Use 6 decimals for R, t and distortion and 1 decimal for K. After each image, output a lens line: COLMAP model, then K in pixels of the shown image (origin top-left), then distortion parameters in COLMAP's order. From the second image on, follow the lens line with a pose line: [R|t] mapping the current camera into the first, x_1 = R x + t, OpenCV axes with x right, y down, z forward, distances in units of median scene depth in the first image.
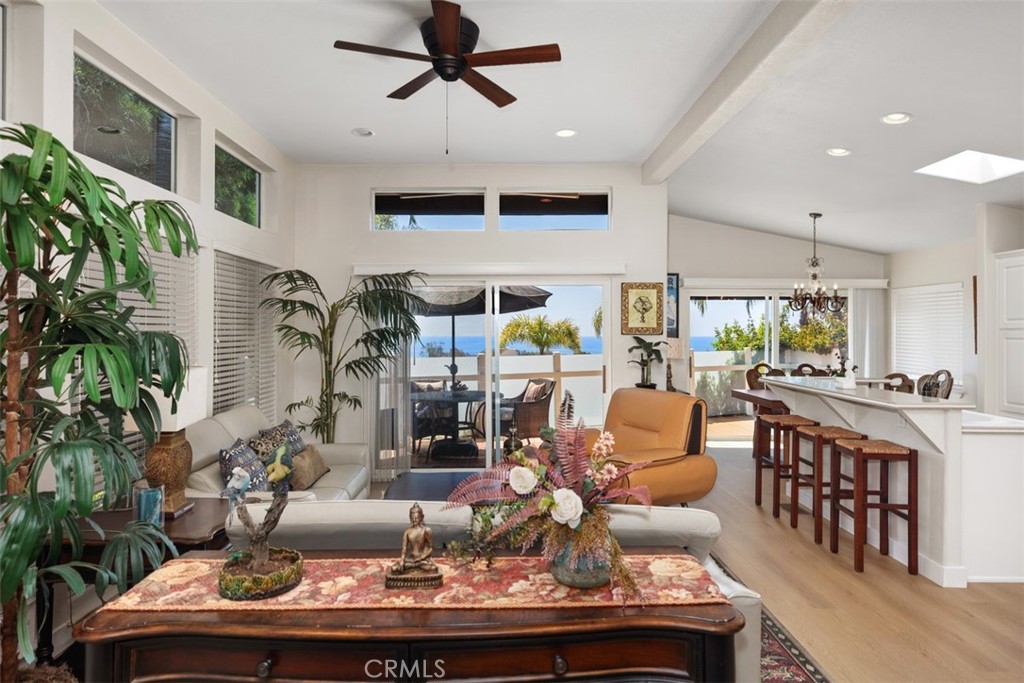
lens RADIAL K [[580.6, 0, 510.2], [0, 580.6, 334.0], [0, 0, 1]] dist [0.003608, 0.007694]
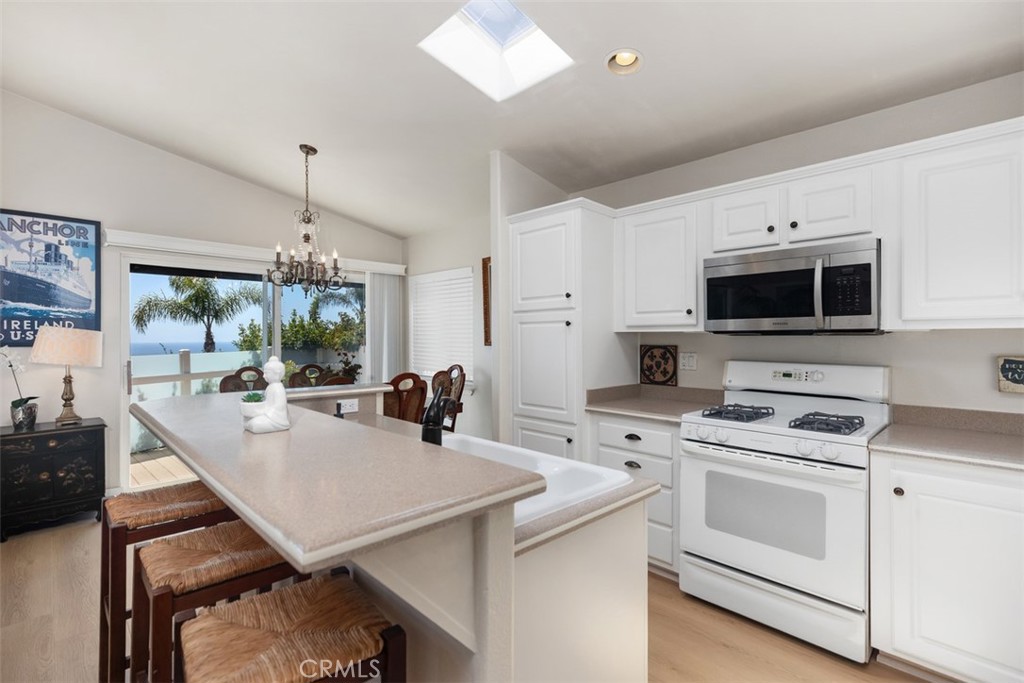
lens RADIAL K [[466.8, 0, 505.8], [0, 466.8, 335.4], [0, 0, 1]] dist [0.007025, -0.002238]
pose [[0.726925, -0.002355, 0.686713, 0.330288], [0.008086, 0.999954, -0.005131, 0.022977], [-0.686669, 0.009282, 0.726911, 0.459128]]
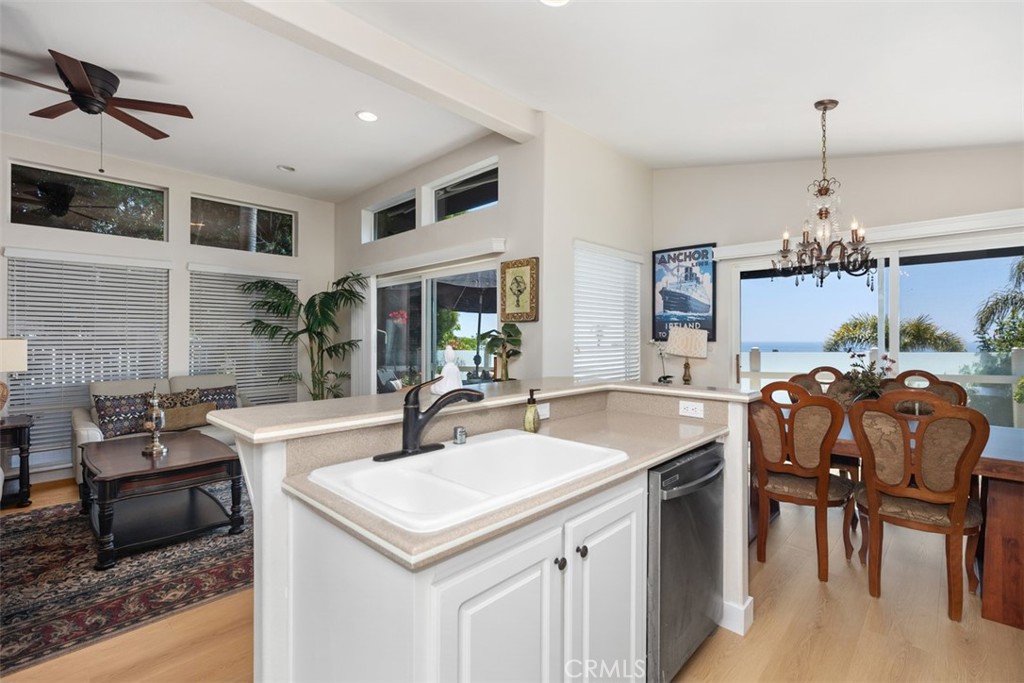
lens RADIAL K [[466.8, 0, 511.4], [0, 466.8, 339.3], [0, 0, 1]] dist [0.007025, -0.002238]
pose [[0.713321, -0.000448, -0.700837, 0.661565], [-0.000015, 1.000000, -0.000654, 0.026122], [0.700837, 0.000477, 0.713321, 0.484789]]
